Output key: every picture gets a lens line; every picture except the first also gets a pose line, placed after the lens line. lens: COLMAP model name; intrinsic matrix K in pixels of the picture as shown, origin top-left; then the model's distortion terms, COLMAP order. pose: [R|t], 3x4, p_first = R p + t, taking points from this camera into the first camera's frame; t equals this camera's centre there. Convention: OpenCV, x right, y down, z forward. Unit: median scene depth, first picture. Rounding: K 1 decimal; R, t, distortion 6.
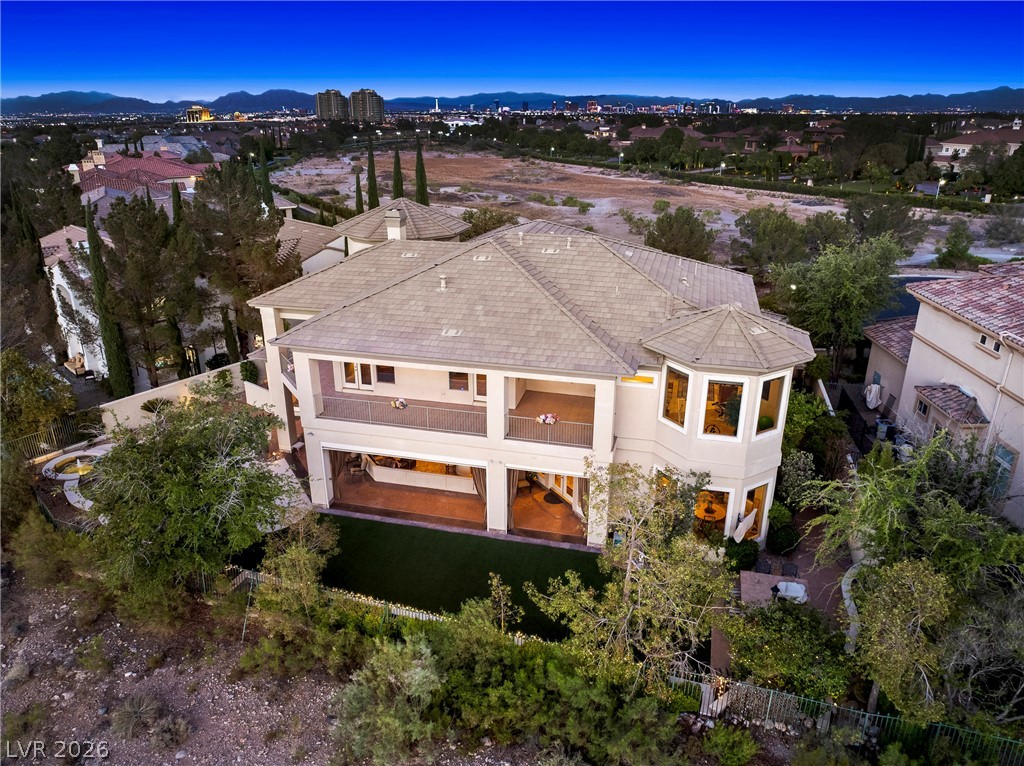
lens RADIAL K [[716.8, 0, 512.0], [0, 716.8, 383.0], [0, 0, 1]] dist [-0.032650, -0.000884]
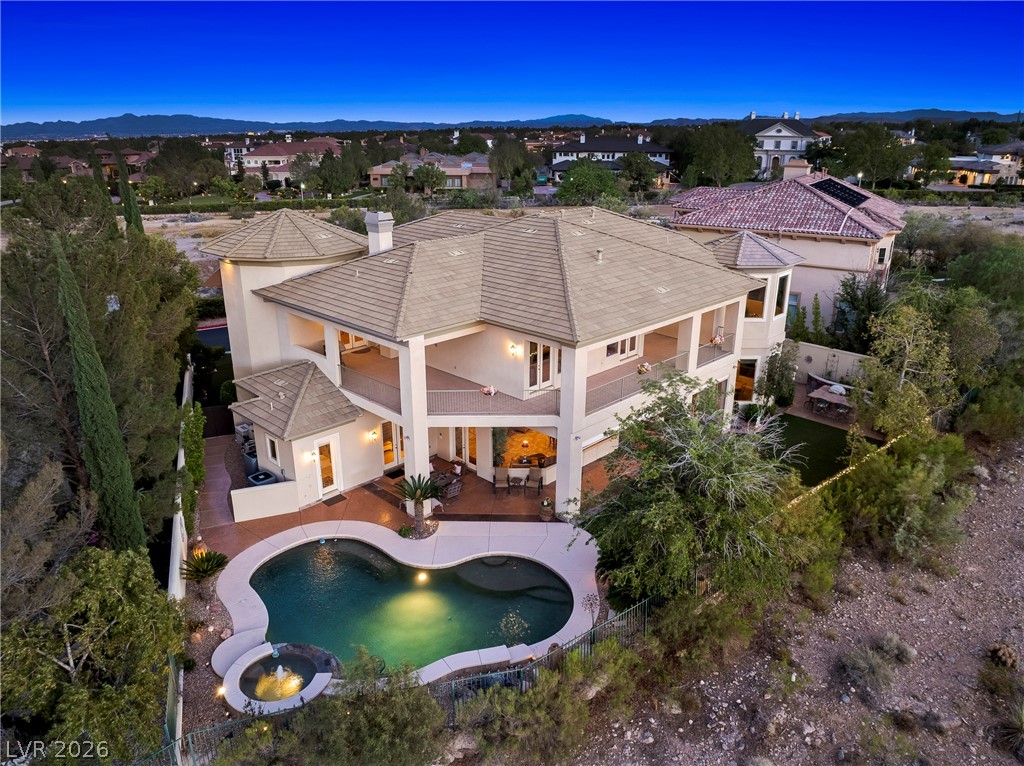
lens RADIAL K [[719.4, 0, 512.0], [0, 719.4, 383.0], [0, 0, 1]] dist [-0.038955, 0.015888]
pose [[0.513316, -0.291021, 0.807350, -0.986264], [0.318906, 0.938068, 0.135379, -0.137875], [-0.796747, 0.187977, 0.574334, 0.492514]]
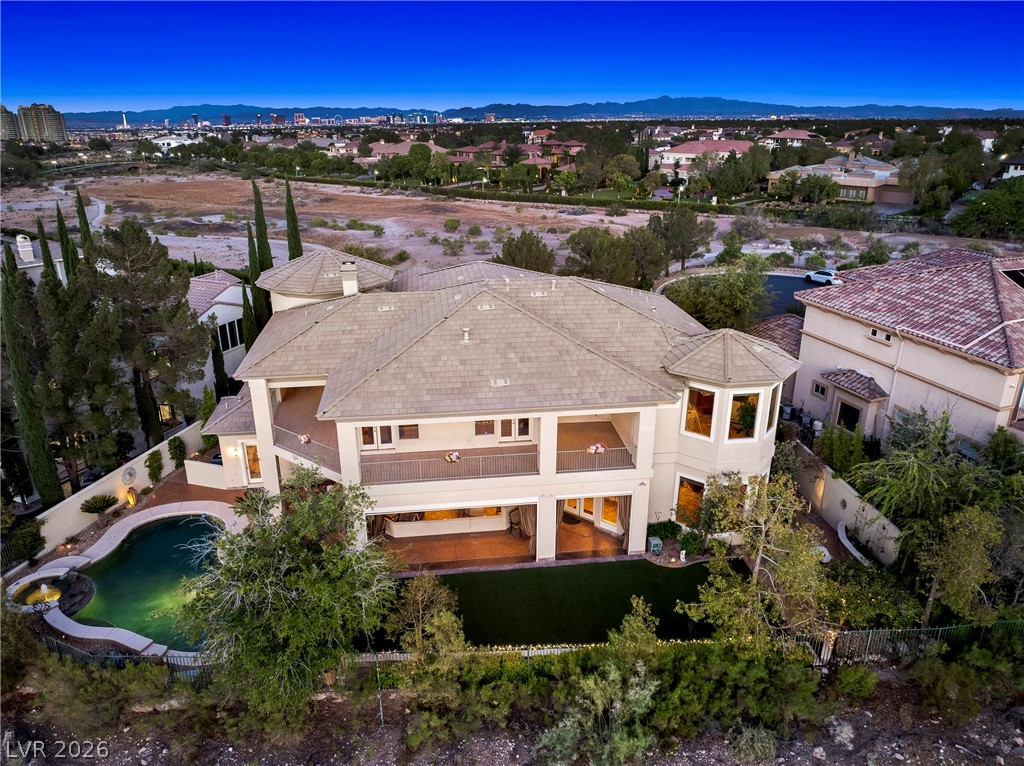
lens RADIAL K [[719.4, 0, 512.0], [0, 719.4, 383.0], [0, 0, 1]] dist [-0.038955, 0.015888]
pose [[0.931220, -0.132260, 0.339613, -0.368265], [0.137551, 0.990458, 0.008564, -0.065689], [-0.337505, 0.038739, 0.940526, -0.001810]]
